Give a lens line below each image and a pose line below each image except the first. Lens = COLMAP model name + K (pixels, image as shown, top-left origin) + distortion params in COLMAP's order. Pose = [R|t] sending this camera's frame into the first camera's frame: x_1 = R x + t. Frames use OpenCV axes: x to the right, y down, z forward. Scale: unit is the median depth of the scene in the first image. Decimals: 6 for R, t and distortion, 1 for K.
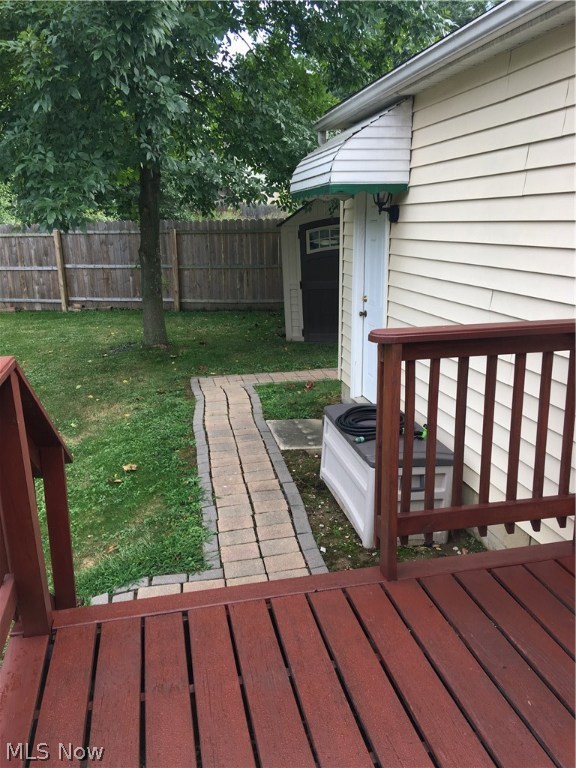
lens RADIAL K [[643.3, 0, 288.0], [0, 643.3, 384.0], [0, 0, 1]] dist [0.008659, 0.002308]
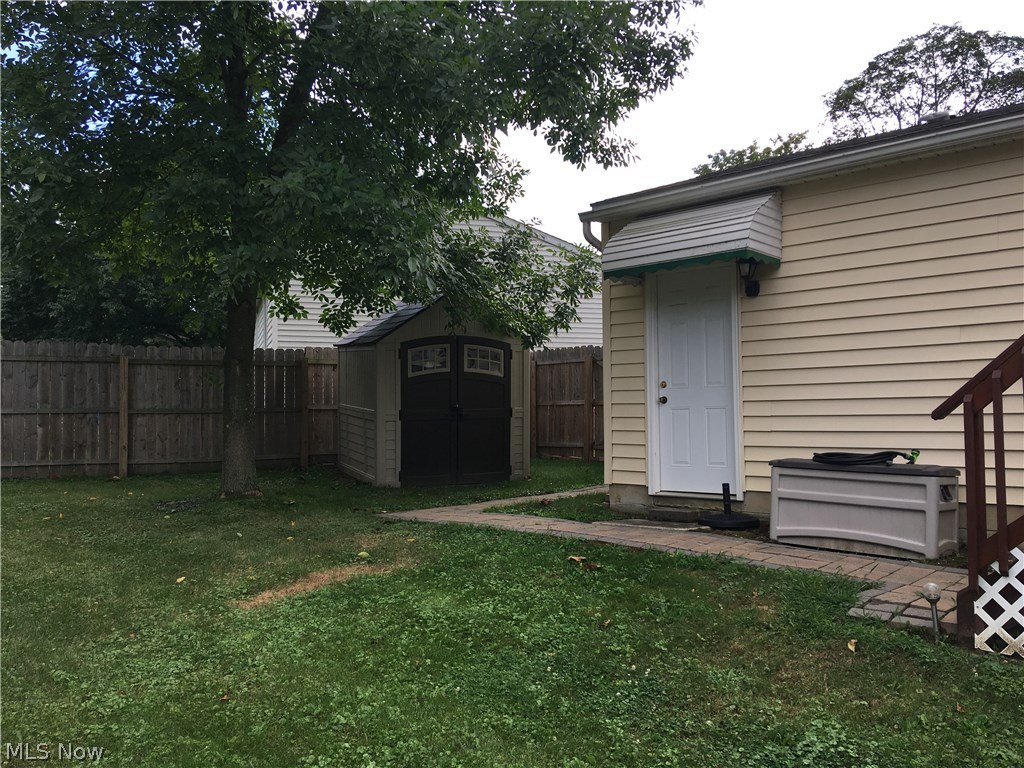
lens RADIAL K [[857.7, 0, 512.0], [0, 857.7, 384.0], [0, 0, 1]] dist [0.008659, 0.002308]
pose [[0.808700, 0.034642, 0.587201, -0.505406], [0.139355, 0.958562, -0.248473, 0.095276], [-0.571476, 0.282770, 0.770361, 0.089350]]
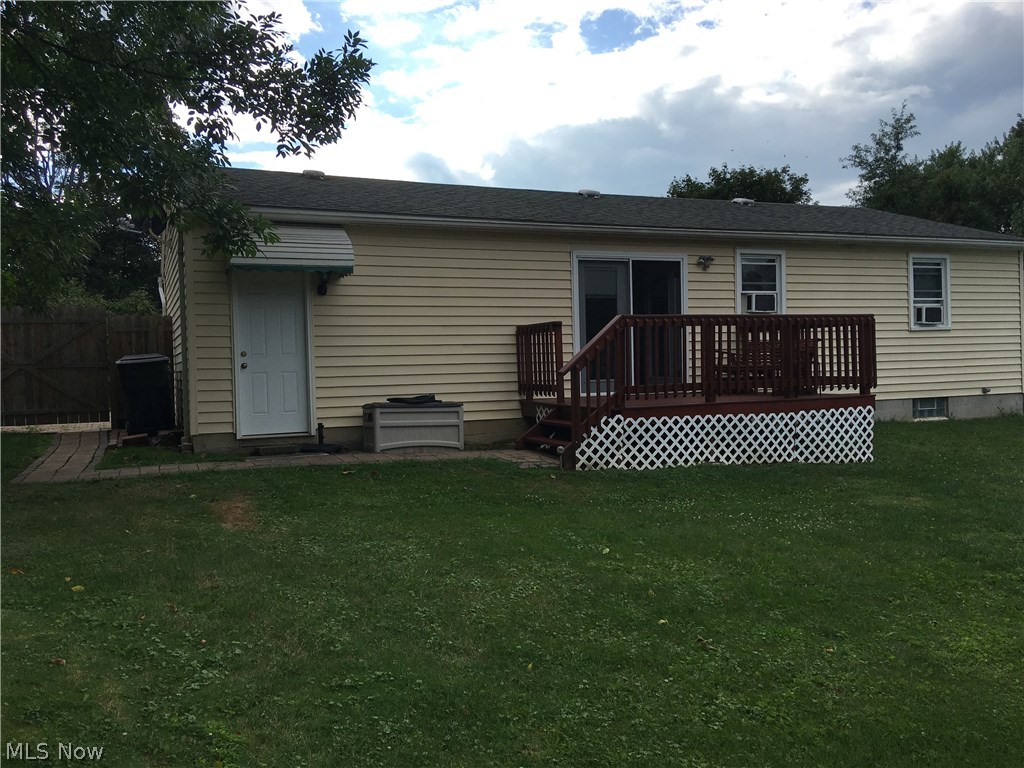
lens RADIAL K [[857.7, 0, 512.0], [0, 857.7, 384.0], [0, 0, 1]] dist [0.008659, 0.002308]
pose [[-0.177359, 0.007670, 0.984116, -0.999845], [0.266632, 0.962945, 0.040548, -0.003058], [-0.947339, 0.269589, -0.172832, 0.503147]]
